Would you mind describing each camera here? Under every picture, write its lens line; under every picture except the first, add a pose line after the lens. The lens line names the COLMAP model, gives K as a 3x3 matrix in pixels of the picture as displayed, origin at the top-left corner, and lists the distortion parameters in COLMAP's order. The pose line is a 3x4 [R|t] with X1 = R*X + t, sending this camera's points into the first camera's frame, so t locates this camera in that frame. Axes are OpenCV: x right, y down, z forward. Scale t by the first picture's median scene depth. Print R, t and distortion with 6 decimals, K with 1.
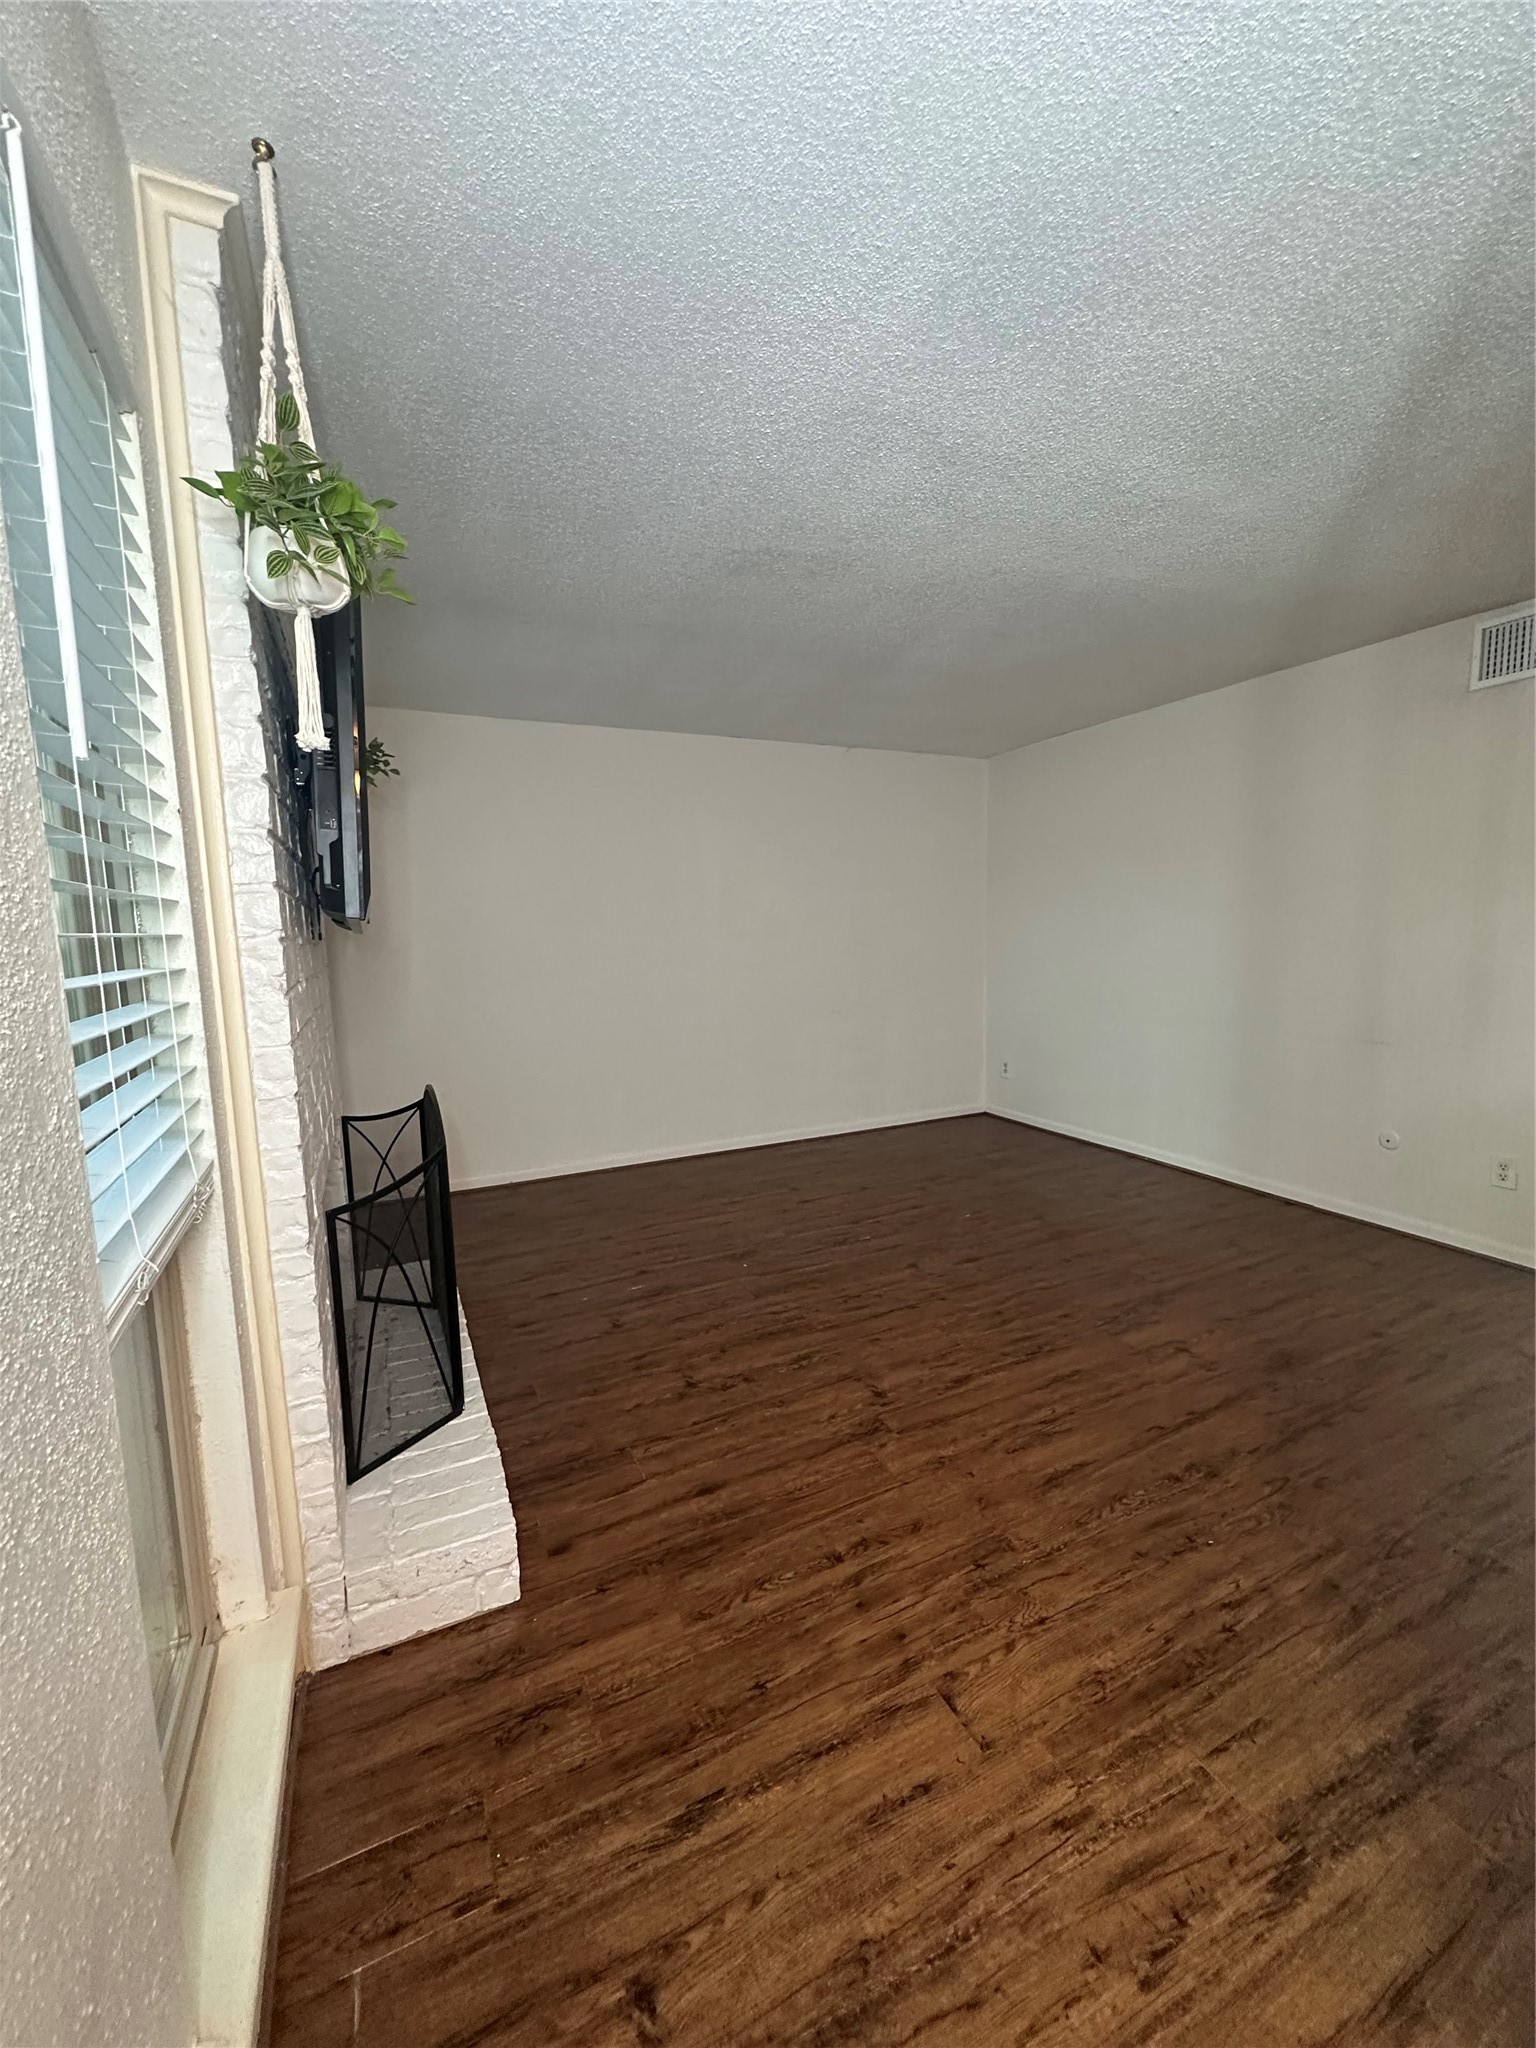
lens RADIAL K [[821.1, 0, 769.0], [0, 821.1, 1028.1], [0, 0, 1]] dist [-0.000639, -0.000039]
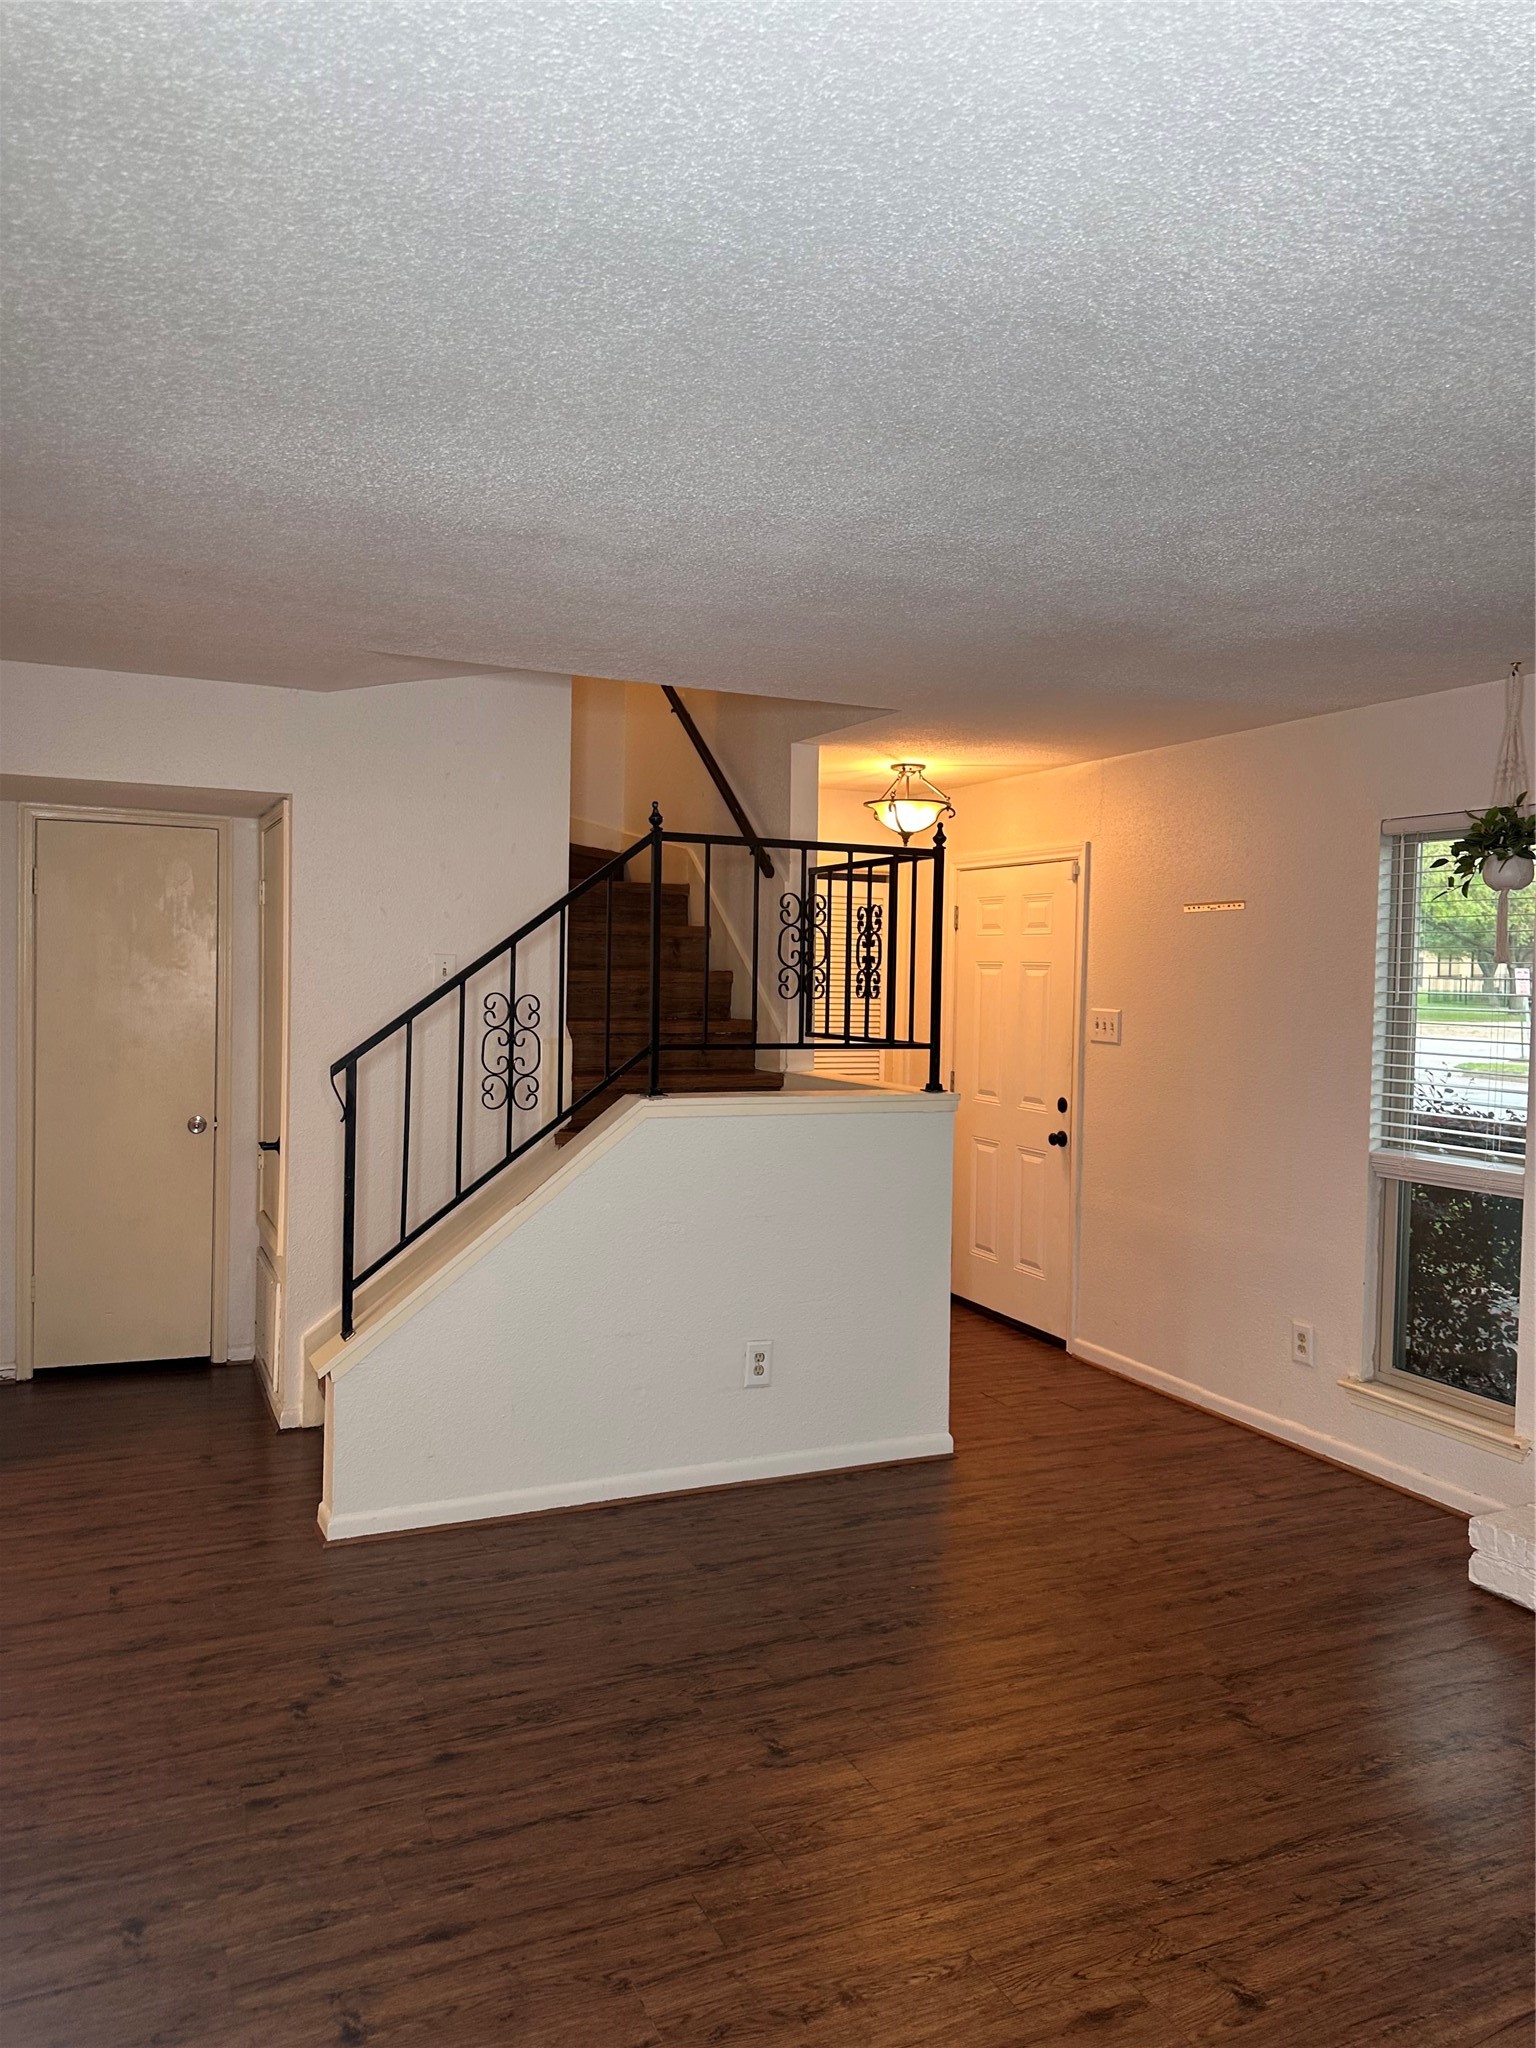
lens RADIAL K [[1455.0, 0, 774.5], [0, 1455.0, 983.0], [0, 0, 1]] dist [0.033724, -0.045492]
pose [[-0.999952, -0.000441, 0.009765, 0.562727], [0.000836, 0.991455, 0.130445, -0.395793], [-0.009739, 0.130447, -0.991407, 2.324479]]
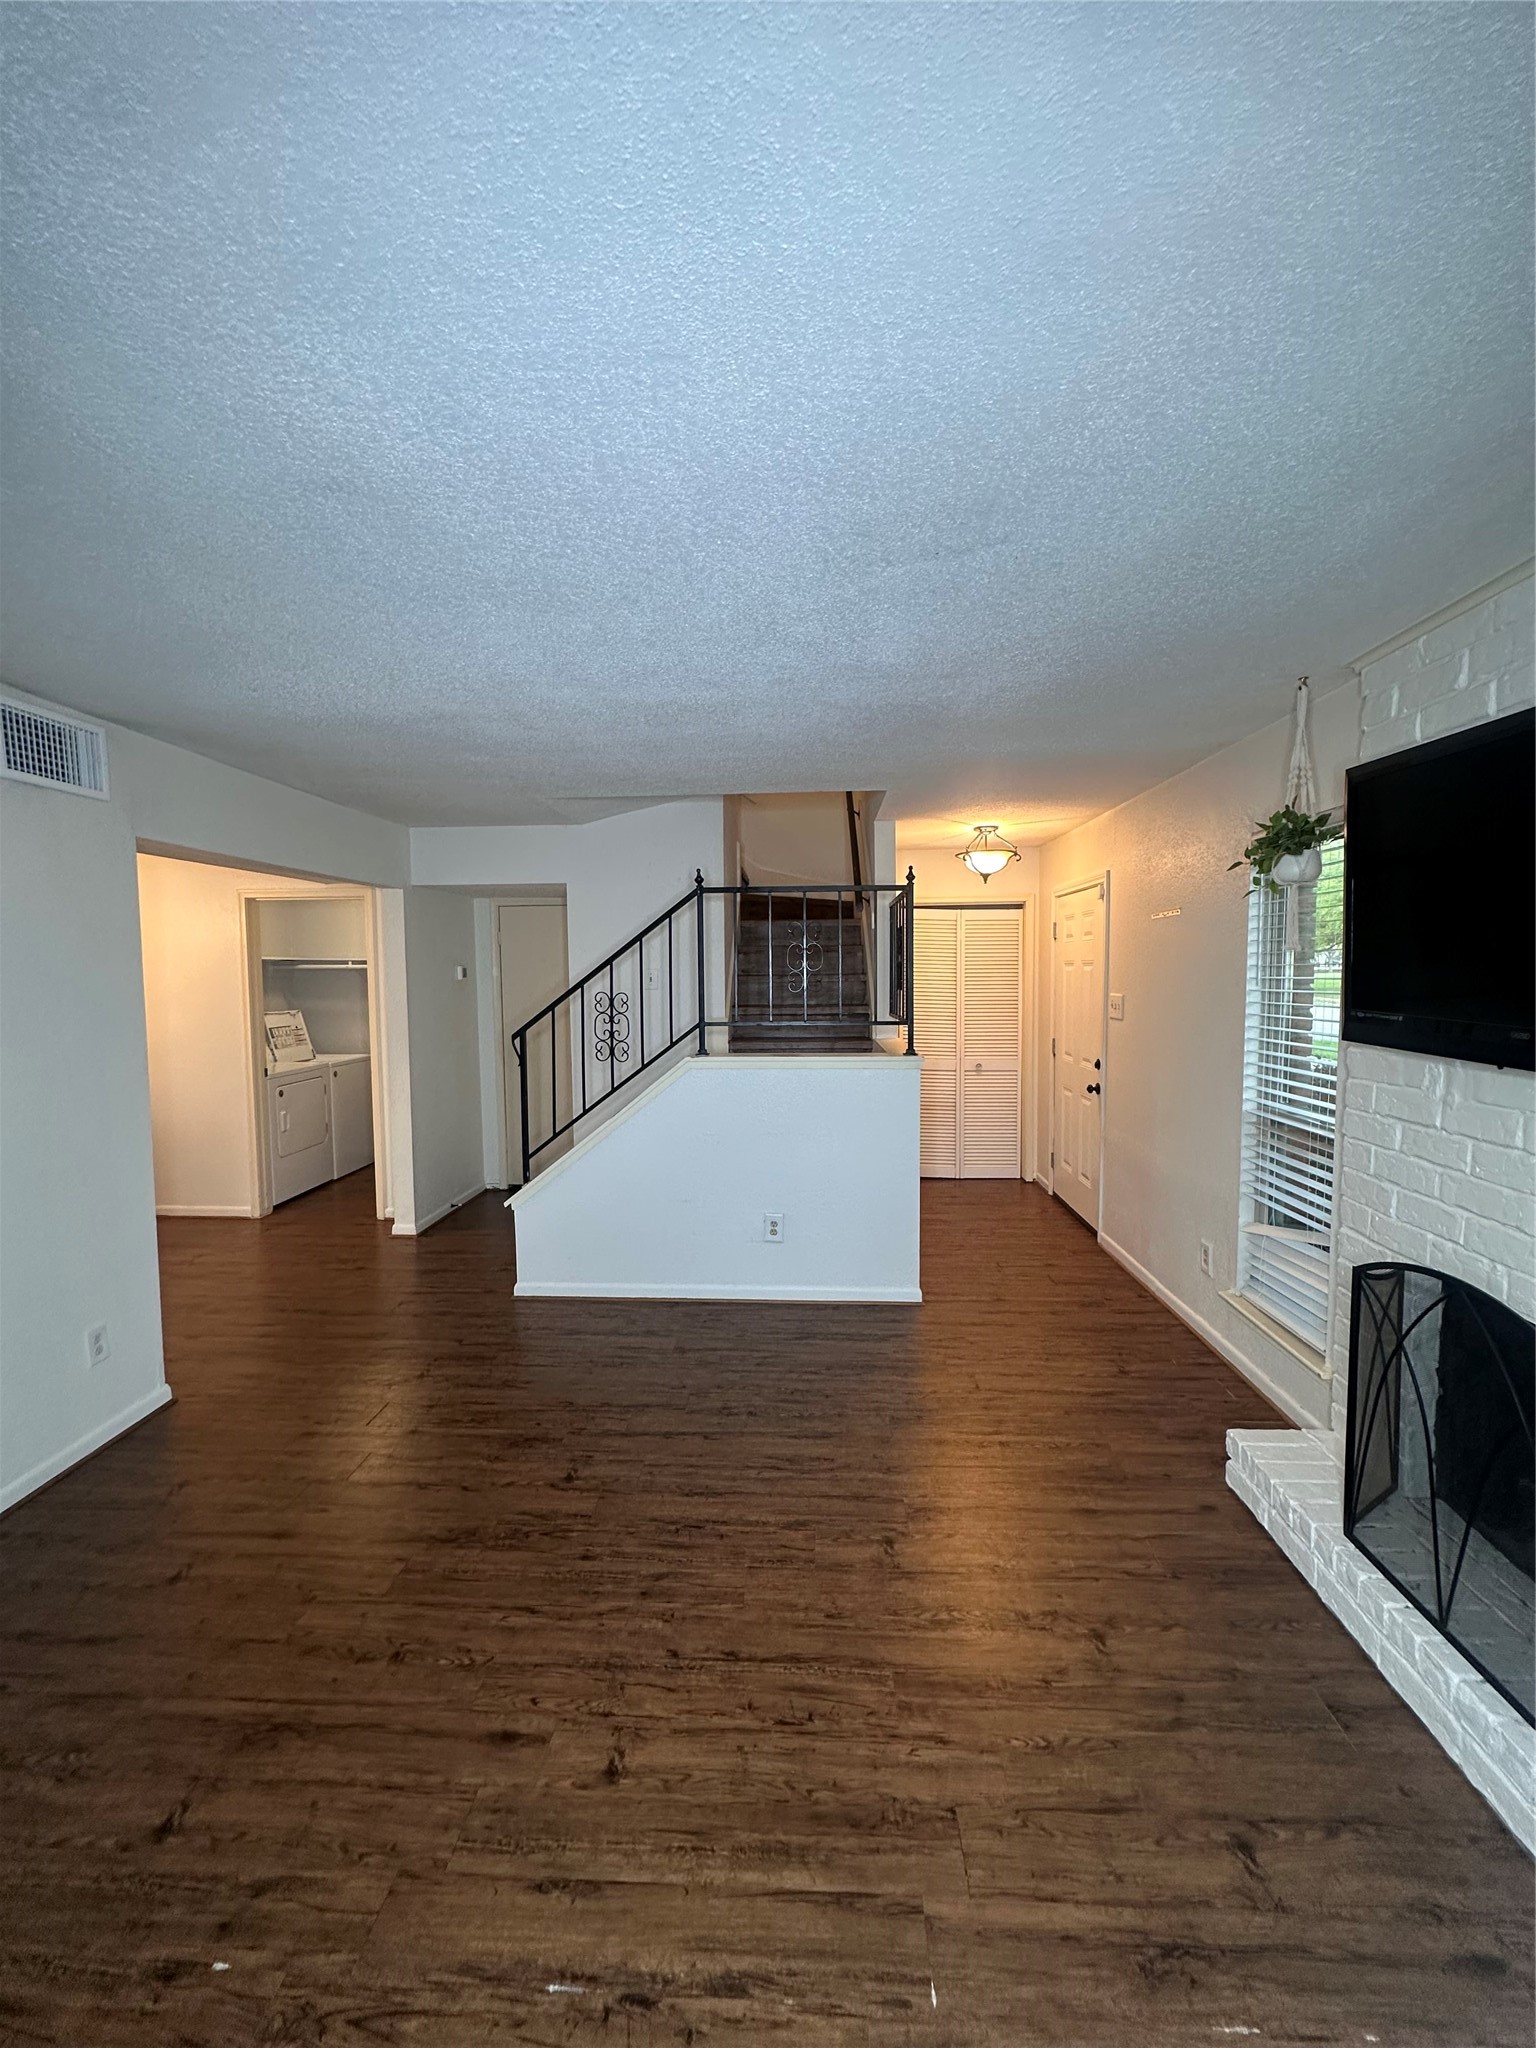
lens RADIAL K [[821.1, 0, 769.0], [0, 821.1, 1028.1], [0, 0, 1]] dist [-0.000639, -0.000039]
pose [[-0.878644, -0.005533, 0.477446, -0.206803], [0.084357, 0.982405, 0.166626, -0.330367], [-0.469967, 0.186681, -0.862717, 1.864011]]
